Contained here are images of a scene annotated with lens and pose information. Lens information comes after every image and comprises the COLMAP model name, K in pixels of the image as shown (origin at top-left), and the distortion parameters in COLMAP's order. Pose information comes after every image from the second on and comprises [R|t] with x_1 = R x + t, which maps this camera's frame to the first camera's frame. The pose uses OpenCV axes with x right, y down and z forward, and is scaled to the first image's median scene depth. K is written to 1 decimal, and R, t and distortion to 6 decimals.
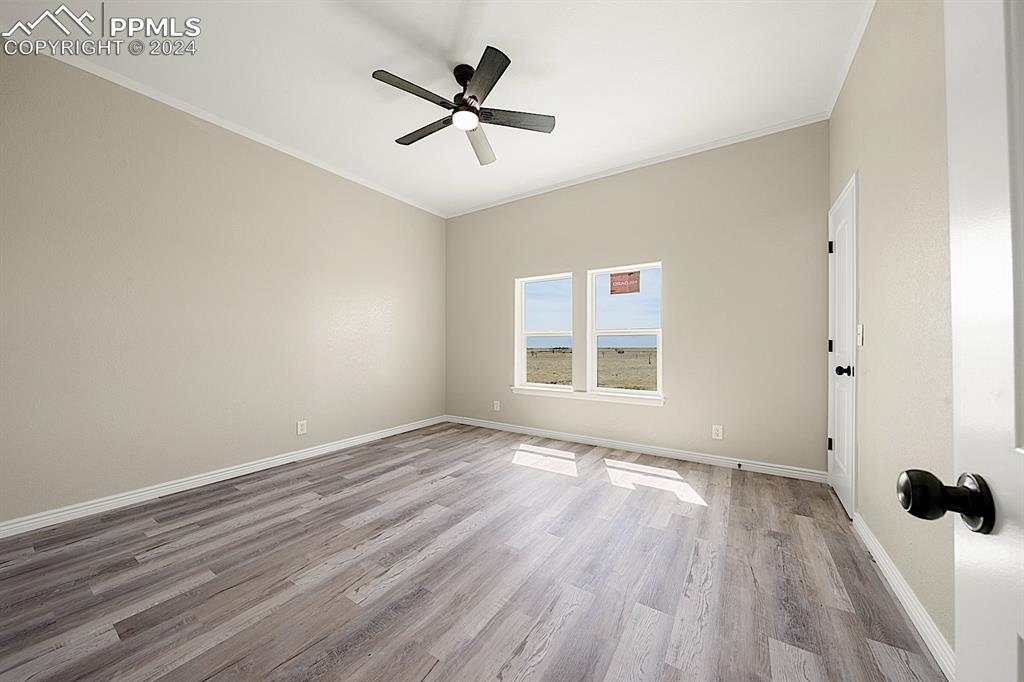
lens RADIAL K [[350.0, 0, 515.1], [0, 350.0, 344.7], [0, 0, 1]] dist [-0.006007, -0.000062]
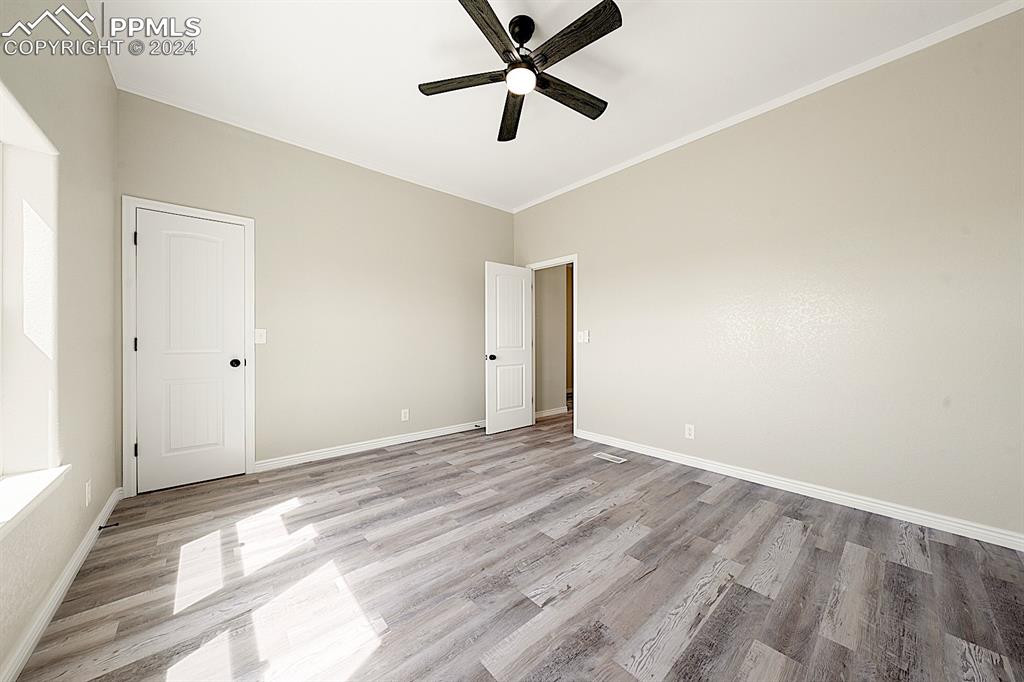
lens RADIAL K [[350.0, 0, 515.1], [0, 350.0, 344.7], [0, 0, 1]] dist [-0.006007, -0.000062]
pose [[-0.964055, -0.001494, 0.265698, -0.331713], [0.001681, 0.999930, 0.011723, -0.004983], [-0.265697, 0.011748, -0.963985, 1.706126]]
